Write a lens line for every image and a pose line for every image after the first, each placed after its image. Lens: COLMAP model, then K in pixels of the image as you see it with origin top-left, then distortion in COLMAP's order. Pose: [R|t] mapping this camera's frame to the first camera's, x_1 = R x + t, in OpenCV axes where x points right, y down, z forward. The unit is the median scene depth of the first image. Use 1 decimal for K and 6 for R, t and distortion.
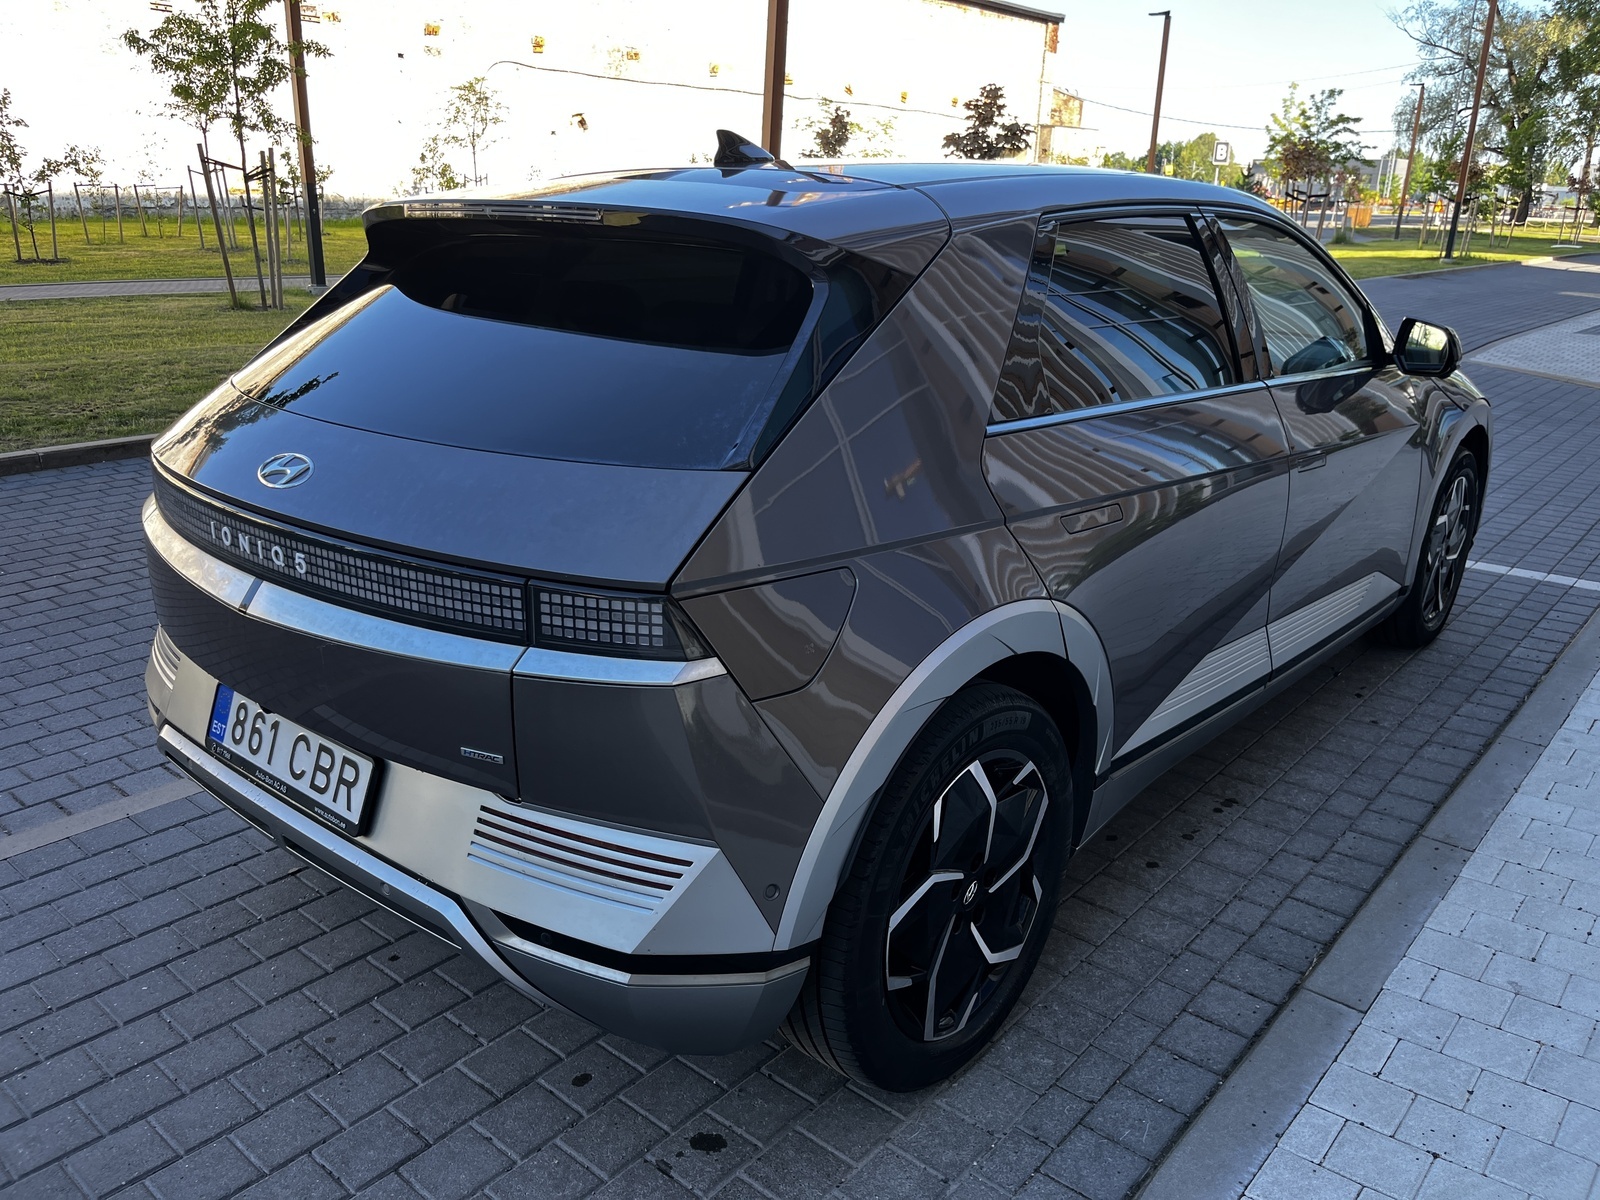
lens RADIAL K [[1211.8, 0, 800.0], [0, 1211.8, 600.0], [0, 0, 1]] dist [0.007962, 0.004109]
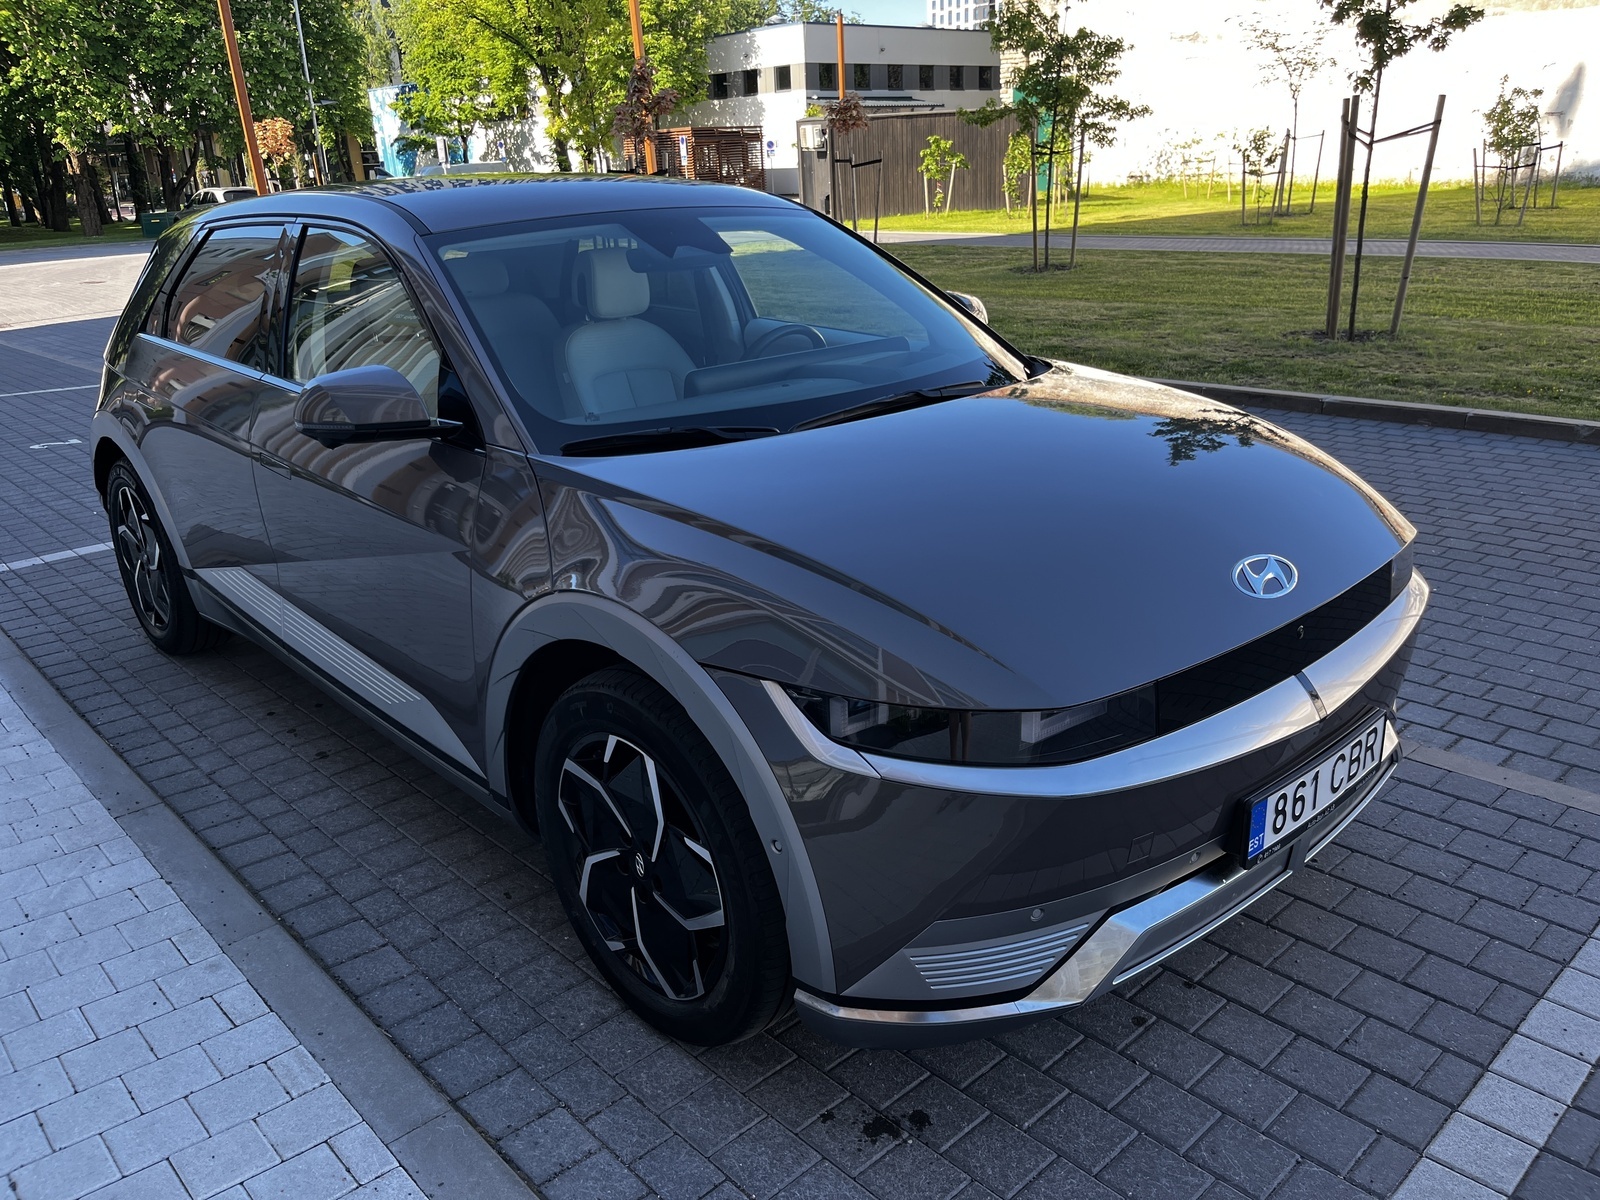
lens RADIAL K [[1211.8, 0, 800.0], [0, 1211.8, 600.0], [0, 0, 1]] dist [0.007962, 0.004109]
pose [[-0.099469, 0.320027, -0.942172, 1.283058], [-0.281575, 0.899113, 0.335128, -0.446635], [0.954370, 0.298627, 0.000677, 1.345107]]
